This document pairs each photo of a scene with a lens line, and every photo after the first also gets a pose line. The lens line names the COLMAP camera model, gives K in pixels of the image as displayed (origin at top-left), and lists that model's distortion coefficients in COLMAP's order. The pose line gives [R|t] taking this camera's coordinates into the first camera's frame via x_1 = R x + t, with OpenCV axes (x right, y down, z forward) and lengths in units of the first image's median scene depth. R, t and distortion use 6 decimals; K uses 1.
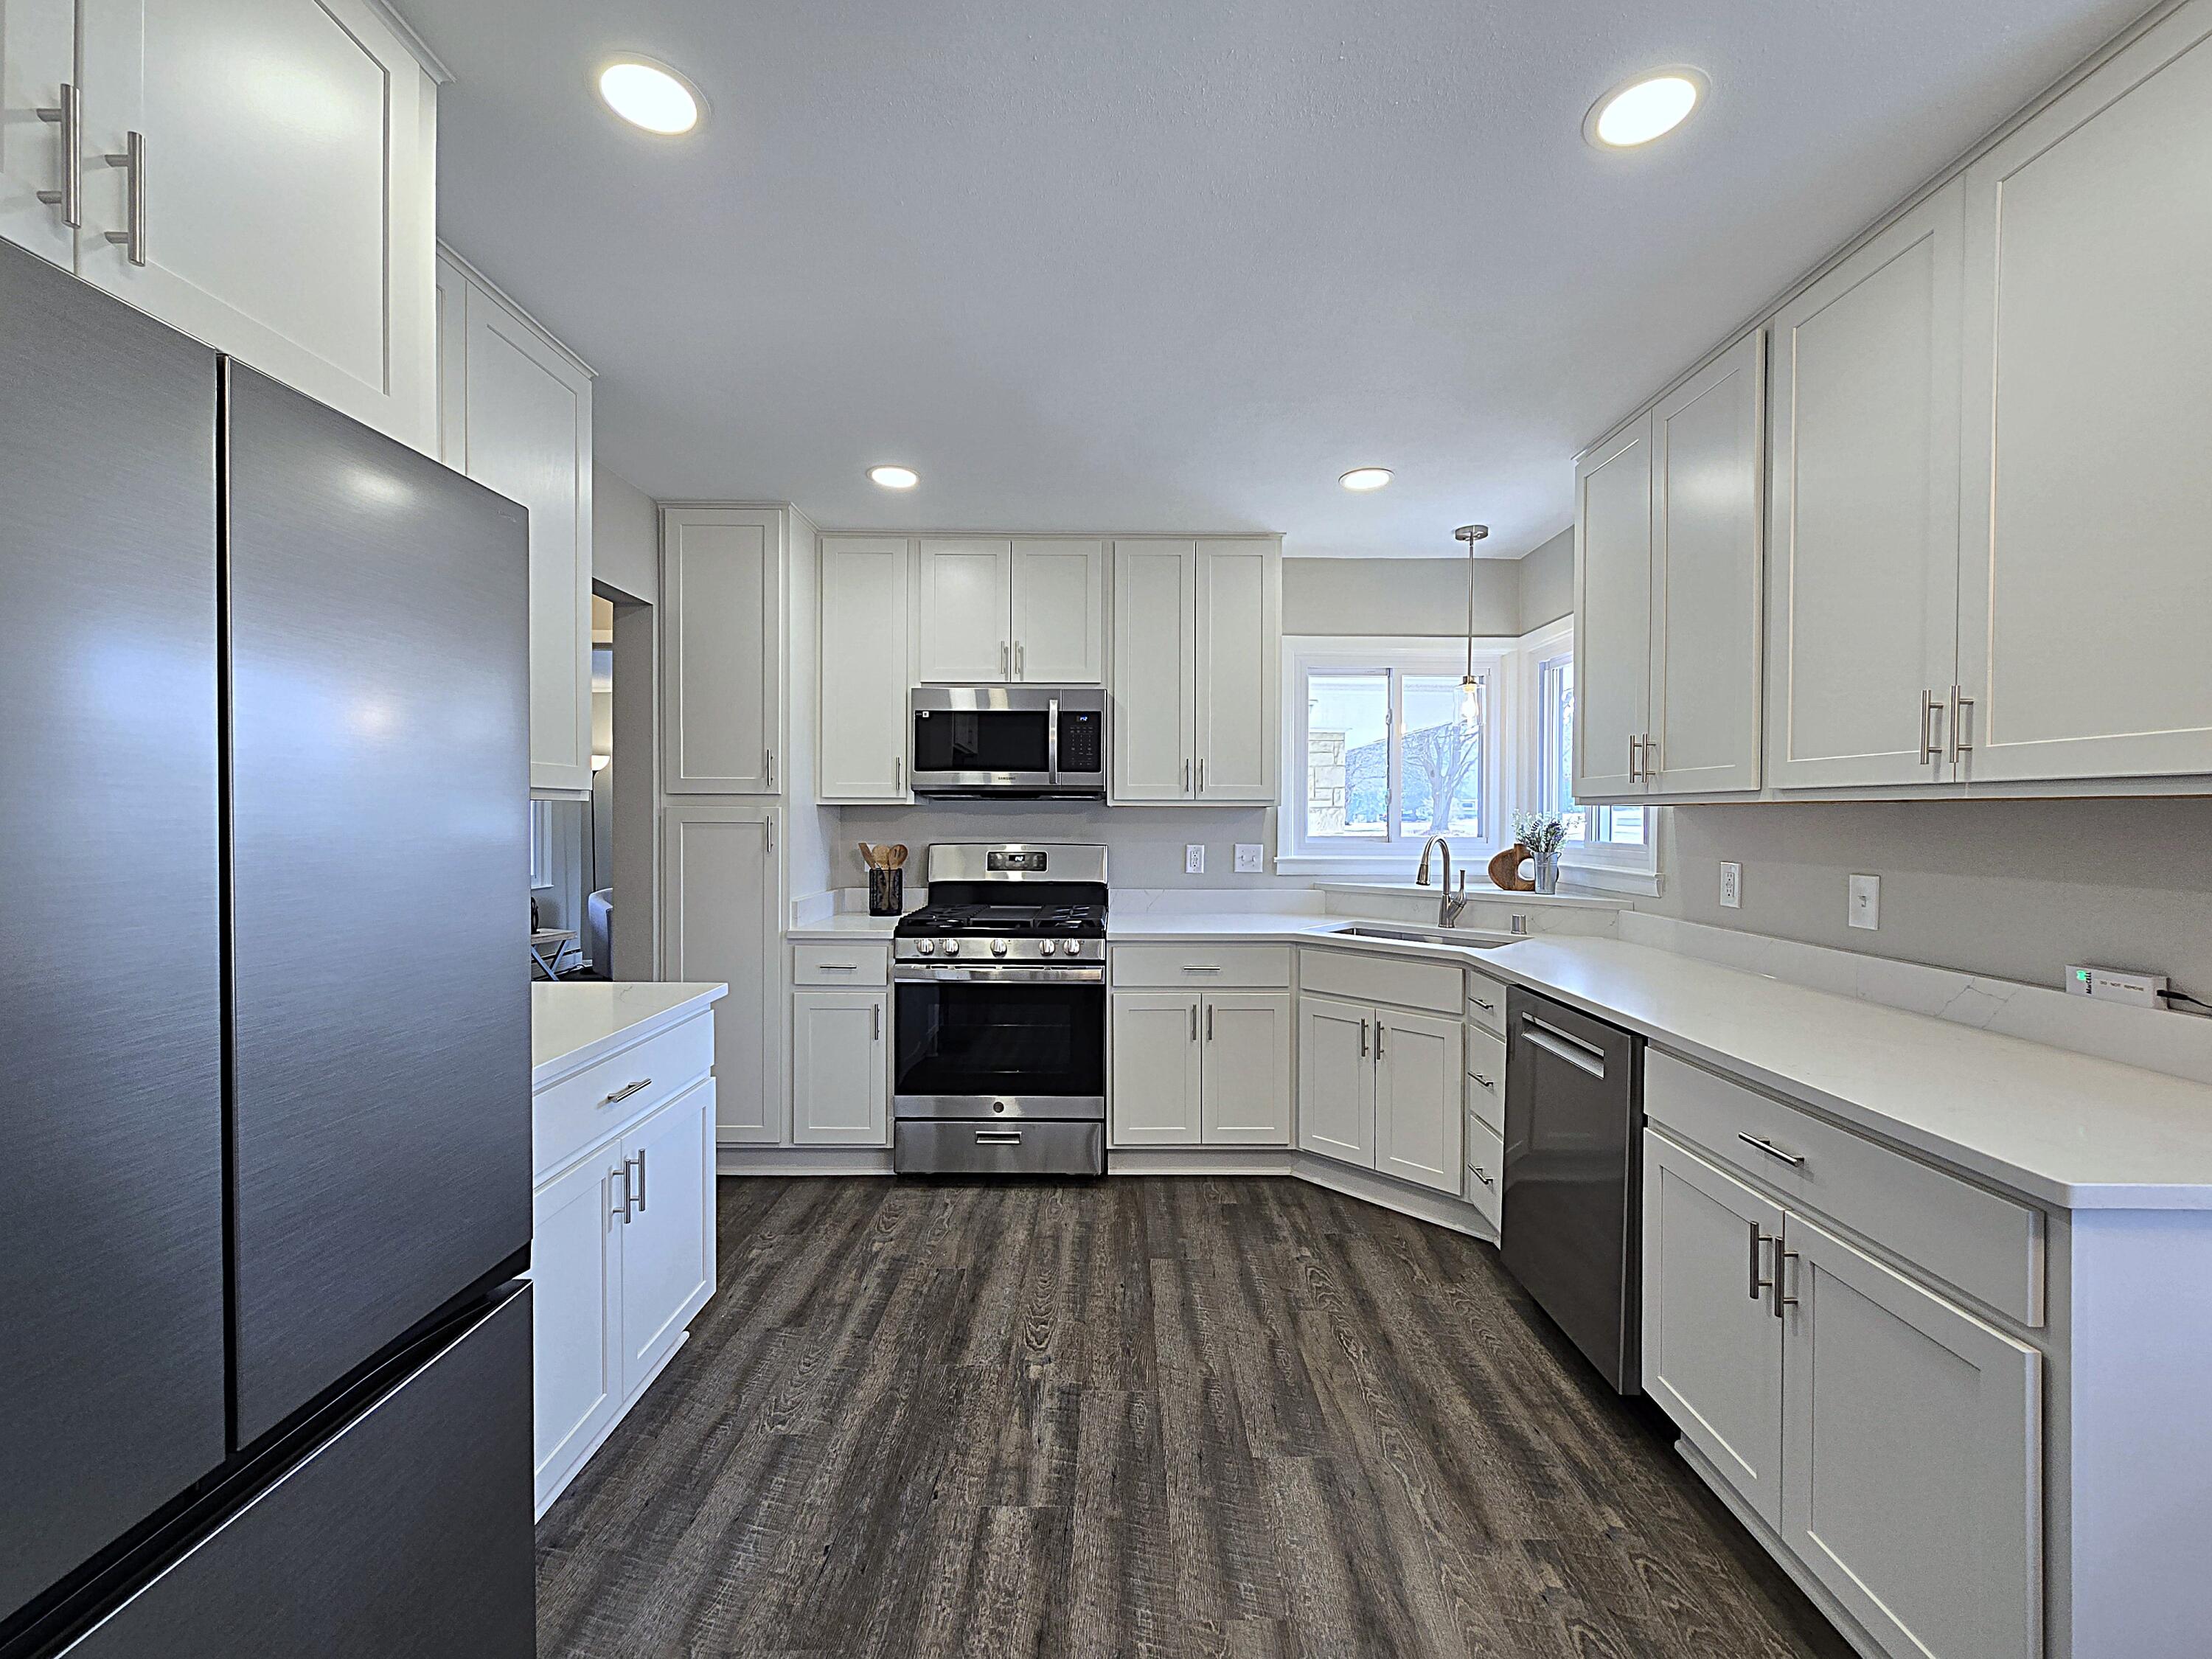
lens RADIAL K [[903.7, 0, 1122.9], [0, 903.7, 821.7], [0, 0, 1]] dist [-0.004744, 0.001674]
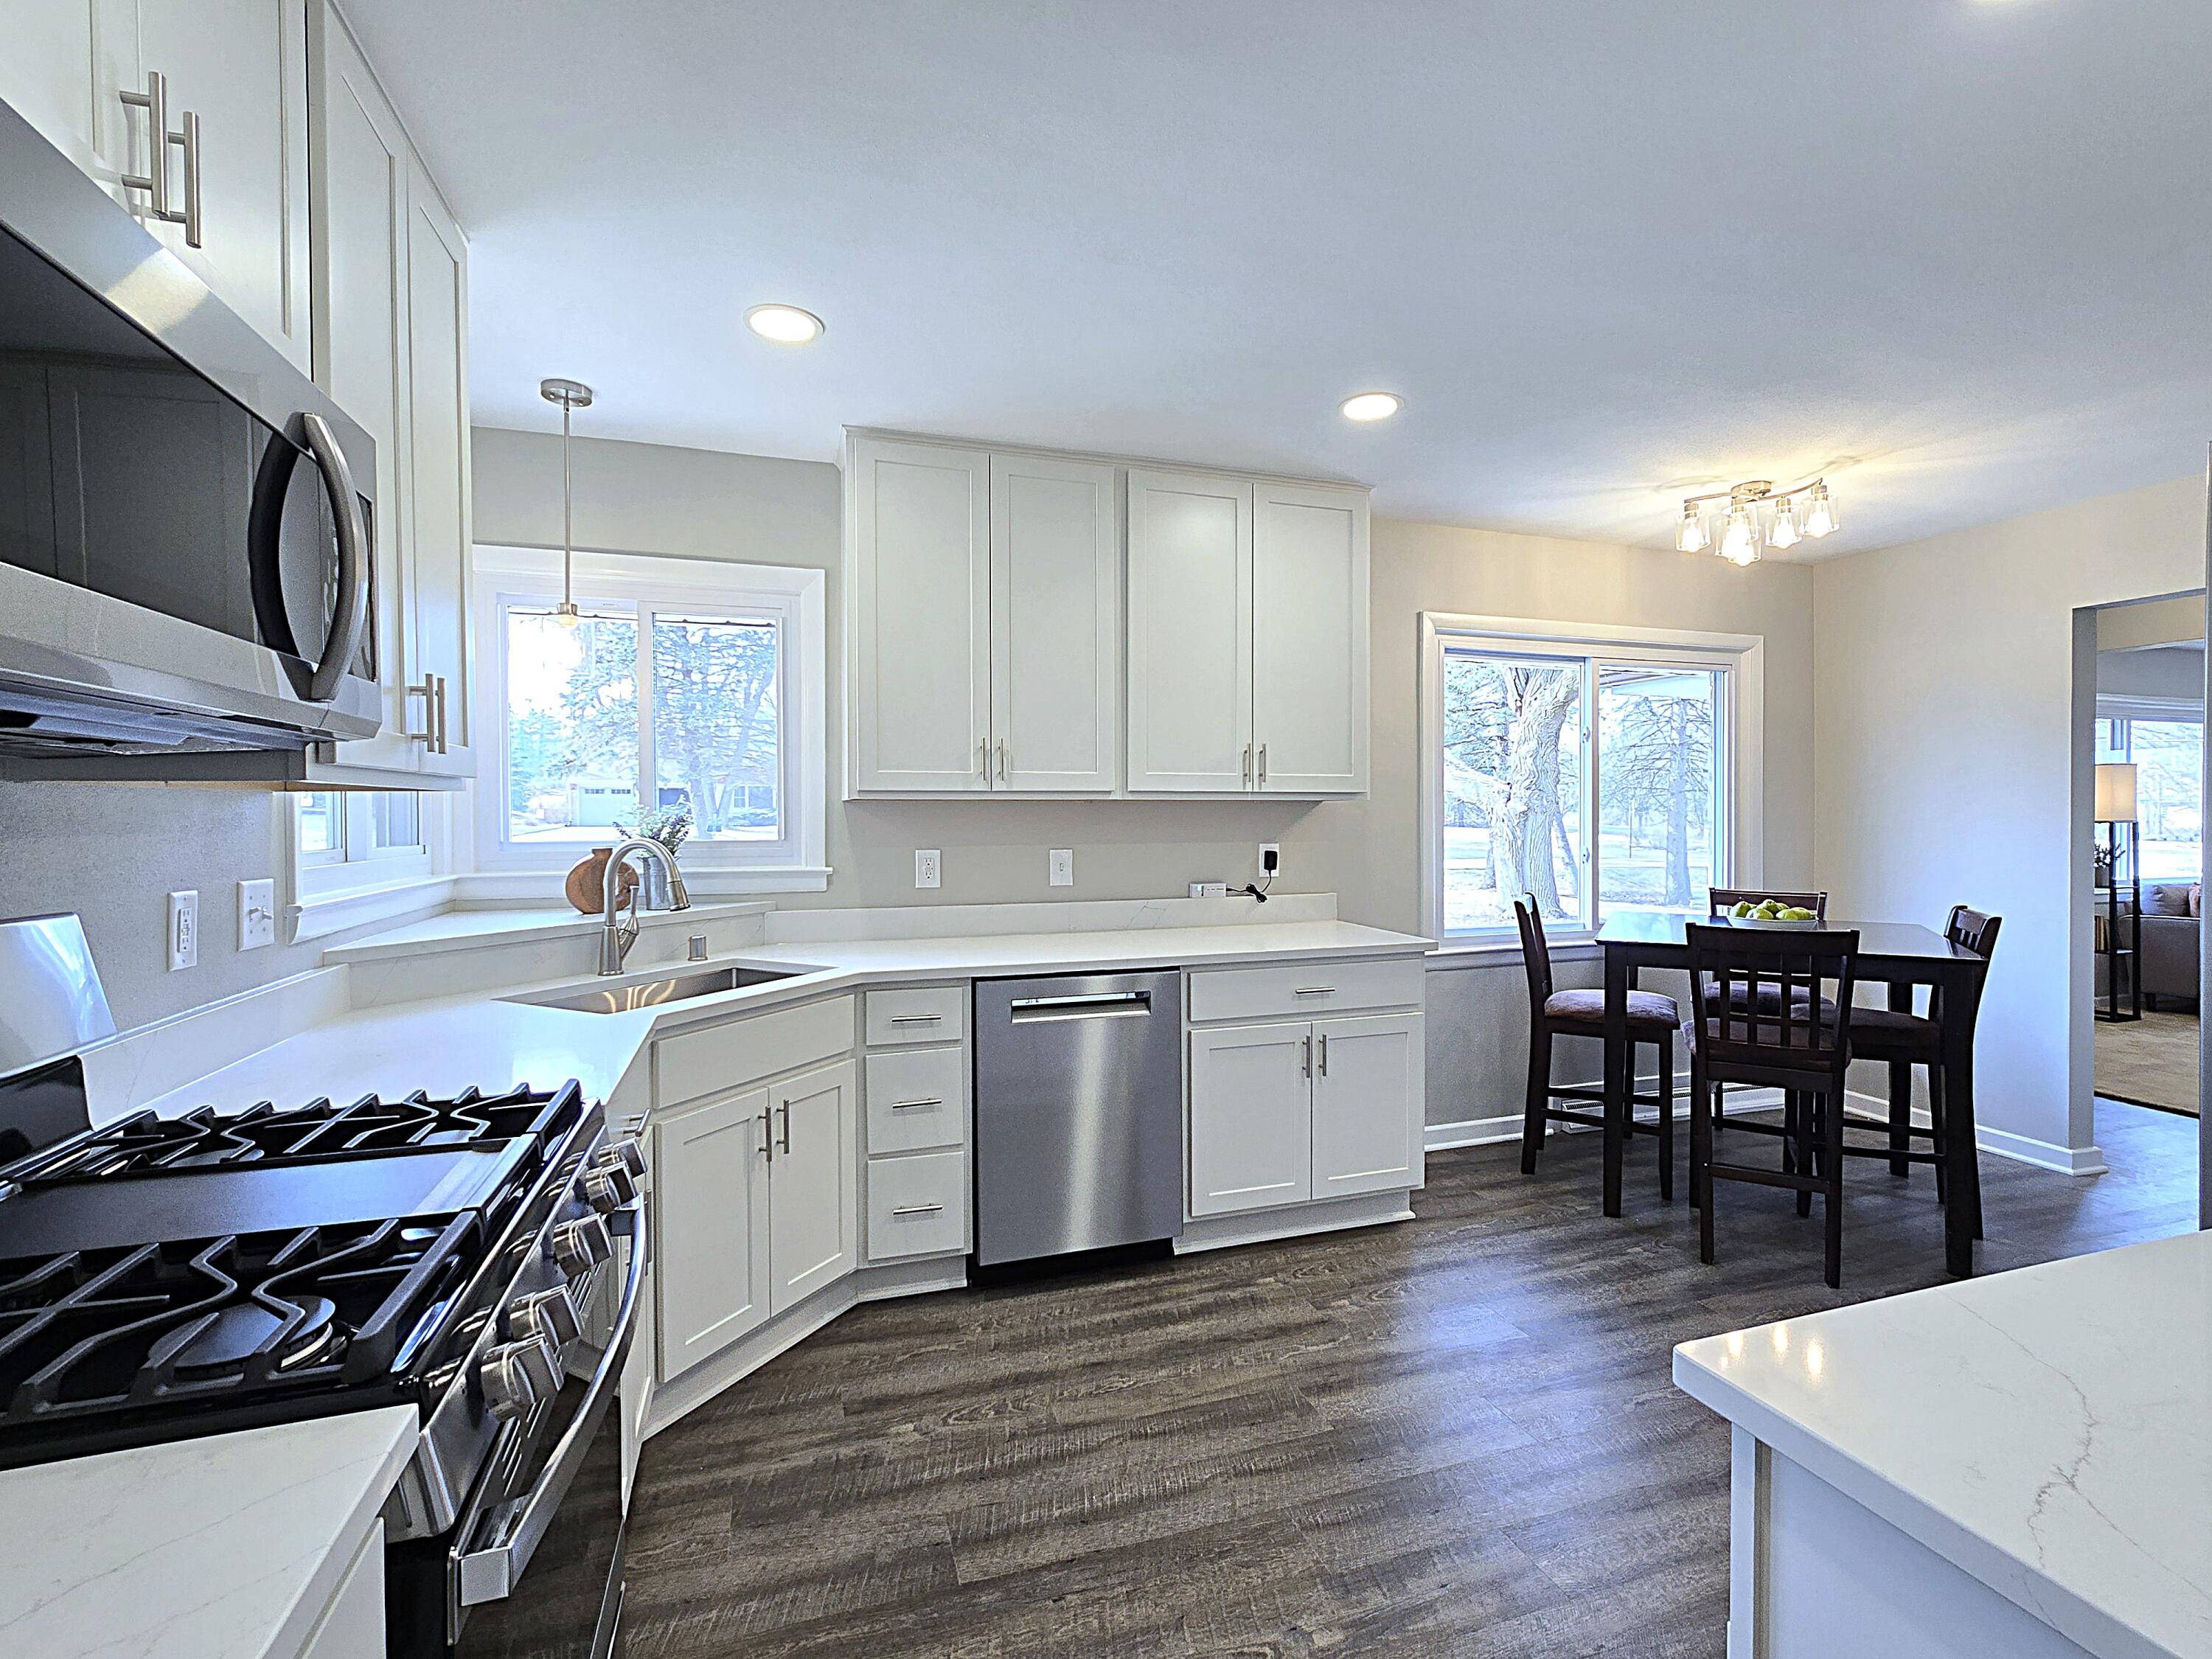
lens RADIAL K [[1018.8, 0, 1111.0], [0, 1018.8, 822.9], [0, 0, 1]] dist [-0.001776, 0.001509]
pose [[-0.311566, -0.010145, 0.950171, -0.535865], [0.008946, 0.999867, 0.013610, -0.004352], [-0.950183, 0.012740, -0.311433, 0.975057]]
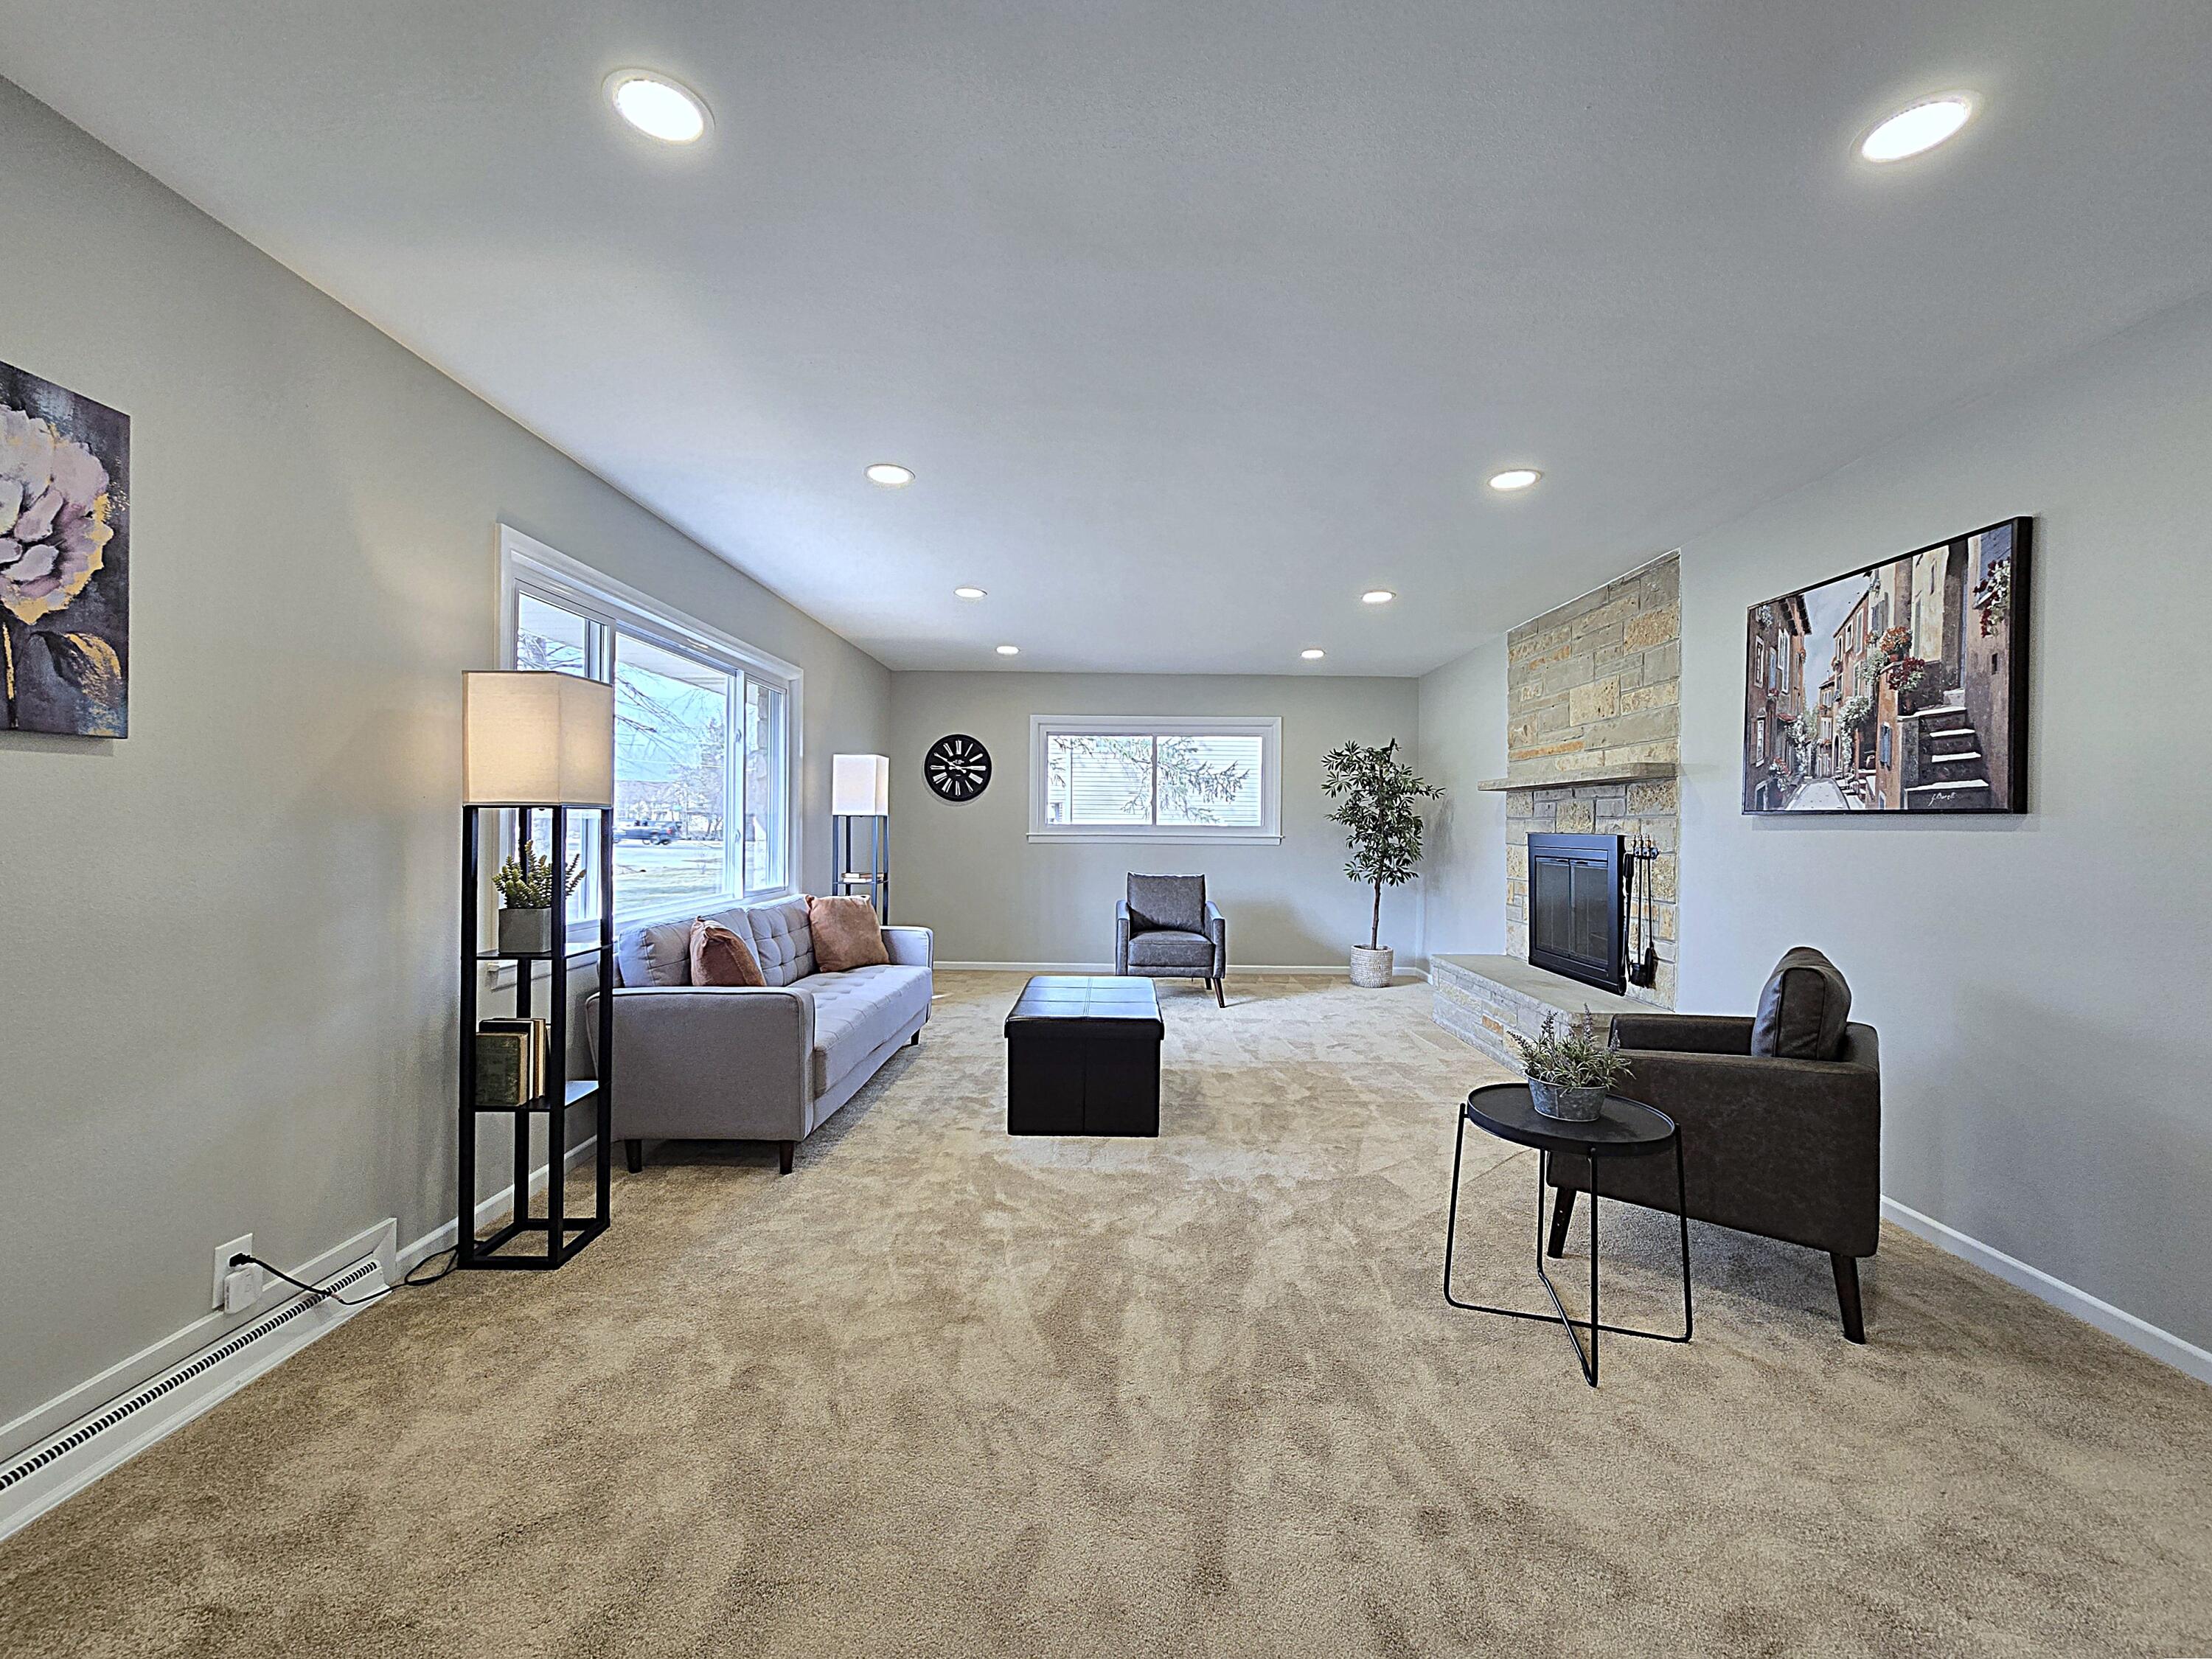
lens RADIAL K [[903.7, 0, 1119.7], [0, 903.7, 825.1], [0, 0, 1]] dist [-0.004744, 0.001674]
pose [[-0.999868, -0.014005, 0.008197, 0.265912], [-0.013925, 0.999856, 0.009716, 0.043146], [-0.008332, 0.009601, -0.999919, -0.755094]]
